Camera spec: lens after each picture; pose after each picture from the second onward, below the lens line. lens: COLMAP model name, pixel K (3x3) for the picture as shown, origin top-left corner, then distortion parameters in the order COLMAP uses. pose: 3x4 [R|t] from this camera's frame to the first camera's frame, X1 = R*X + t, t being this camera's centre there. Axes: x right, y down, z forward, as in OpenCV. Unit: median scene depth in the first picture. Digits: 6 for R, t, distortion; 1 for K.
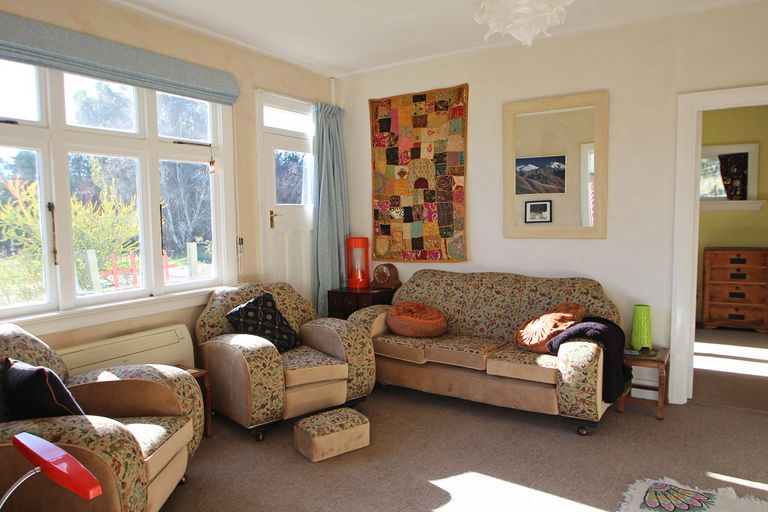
lens RADIAL K [[523.4, 0, 384.0], [0, 523.4, 256.0], [0, 0, 1]] dist [-0.005212, -0.001453]
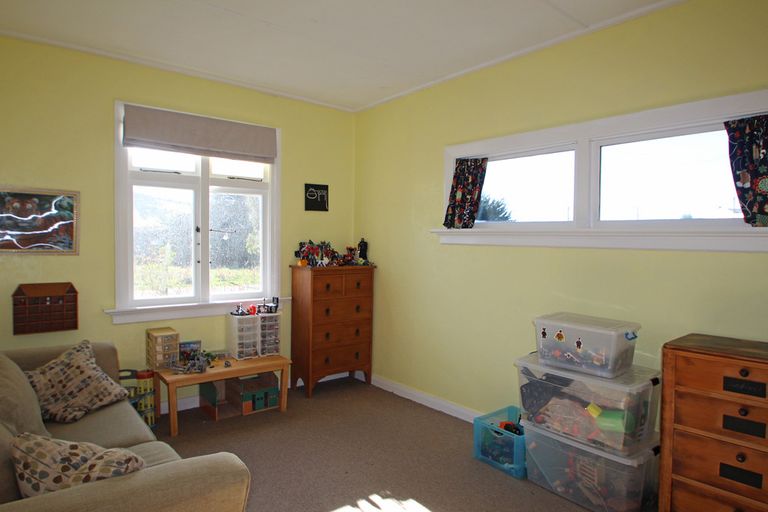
lens RADIAL K [[504.5, 0, 384.0], [0, 504.5, 256.0], [0, 0, 1]] dist [0.000841, 0.001004]
pose [[0.959332, 0.032397, -0.280415, 0.515318], [-0.039949, 0.998976, -0.021257, -0.065928], [0.279440, 0.031595, 0.959643, 0.556873]]
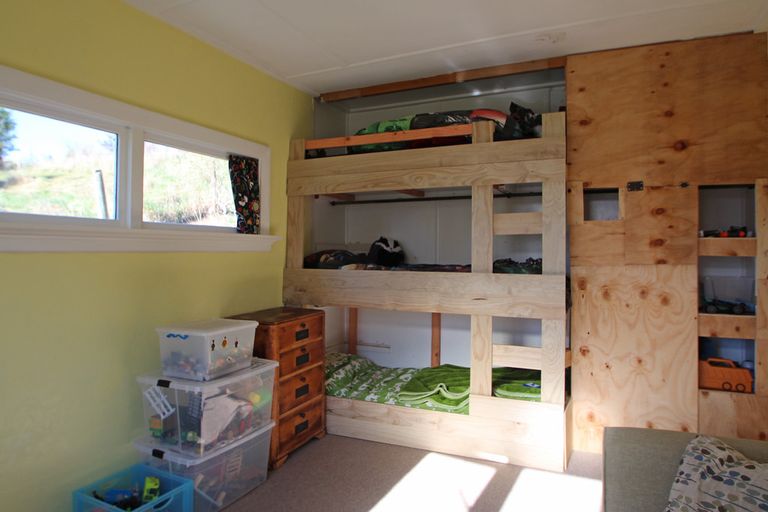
lens RADIAL K [[504.5, 0, 384.0], [0, 504.5, 256.0], [0, 0, 1]] dist [0.000841, 0.001004]
pose [[-0.170760, -0.002370, 0.985310, 0.080076], [0.065819, 0.997736, 0.013807, -0.082156], [-0.983112, 0.067209, -0.170218, 0.978700]]
